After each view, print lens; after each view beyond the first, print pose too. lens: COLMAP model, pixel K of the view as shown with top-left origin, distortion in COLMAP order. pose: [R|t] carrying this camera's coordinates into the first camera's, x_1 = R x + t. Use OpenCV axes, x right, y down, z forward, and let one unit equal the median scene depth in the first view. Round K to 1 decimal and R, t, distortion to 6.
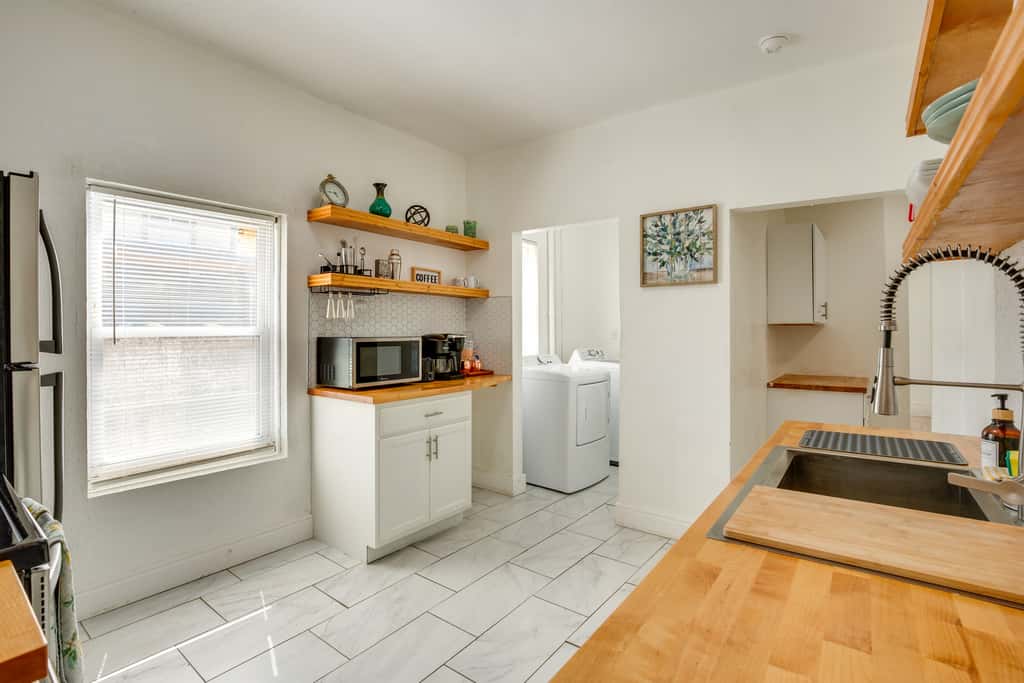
lens RADIAL K [[465.0, 0, 505.4], [0, 465.0, 336.7], [0, 0, 1]] dist [-0.018036, -0.000303]
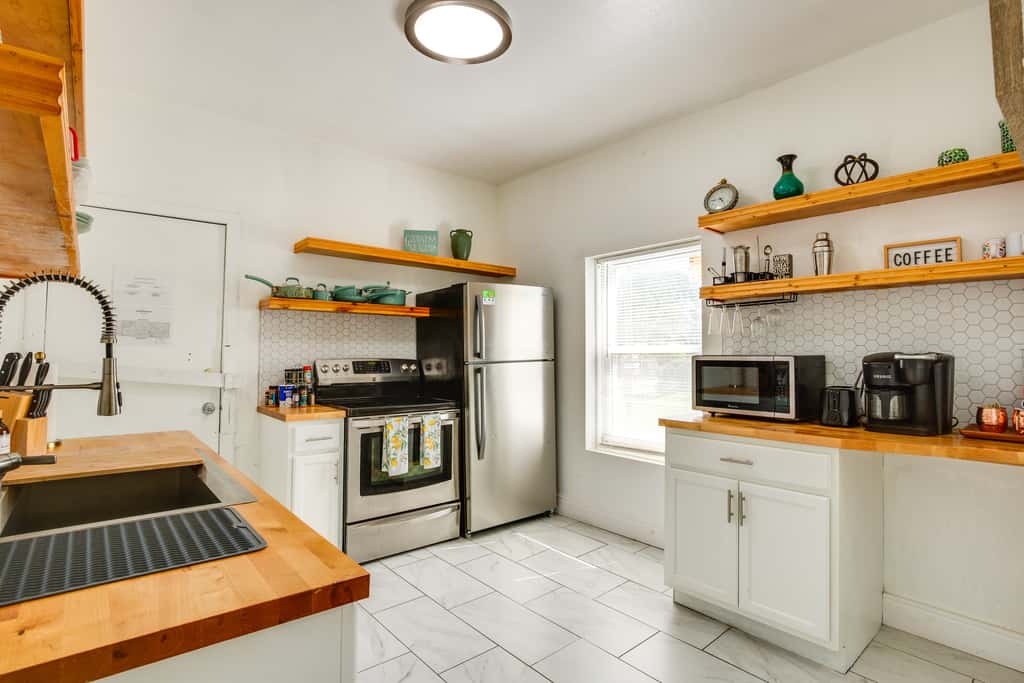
lens RADIAL K [[519.7, 0, 546.4], [0, 519.7, 338.1], [0, 0, 1]] dist [-0.005886, 0.006277]
pose [[-0.154648, -0.023613, -0.987687, 0.643623], [-0.010211, 0.999699, -0.022302, -0.005525], [0.987917, 0.006636, -0.154842, 0.754791]]
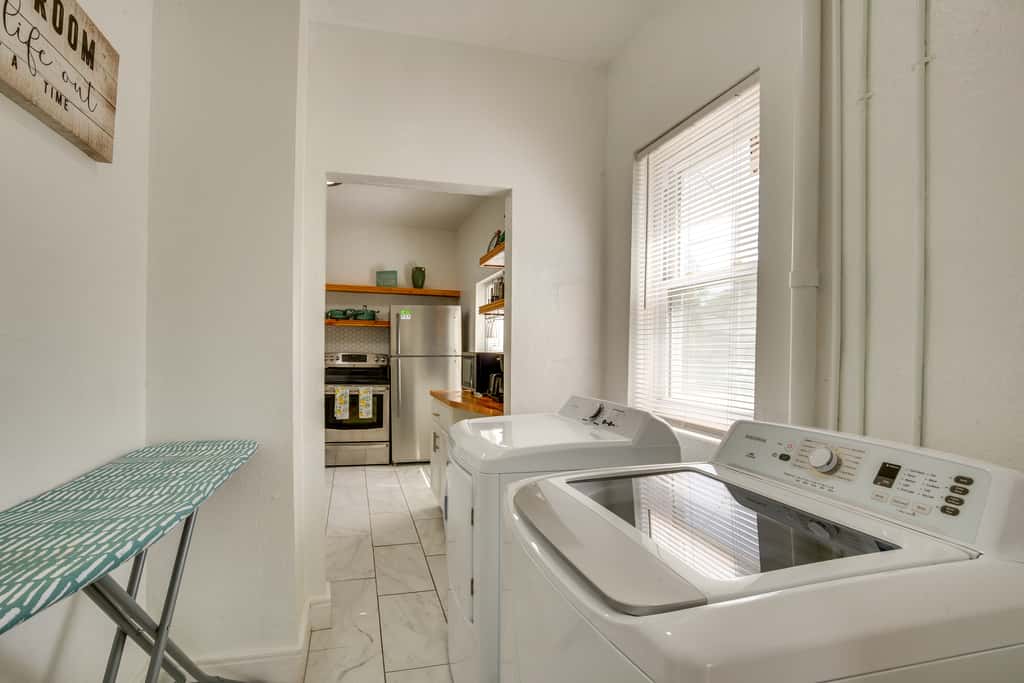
lens RADIAL K [[519.7, 0, 509.0], [0, 519.7, 349.0], [0, 0, 1]] dist [-0.005886, 0.006277]
pose [[-0.588031, -0.005233, -0.808822, 0.771638], [-0.019839, 0.999772, 0.007955, -0.022005], [0.808595, 0.020724, -0.588000, 1.787805]]
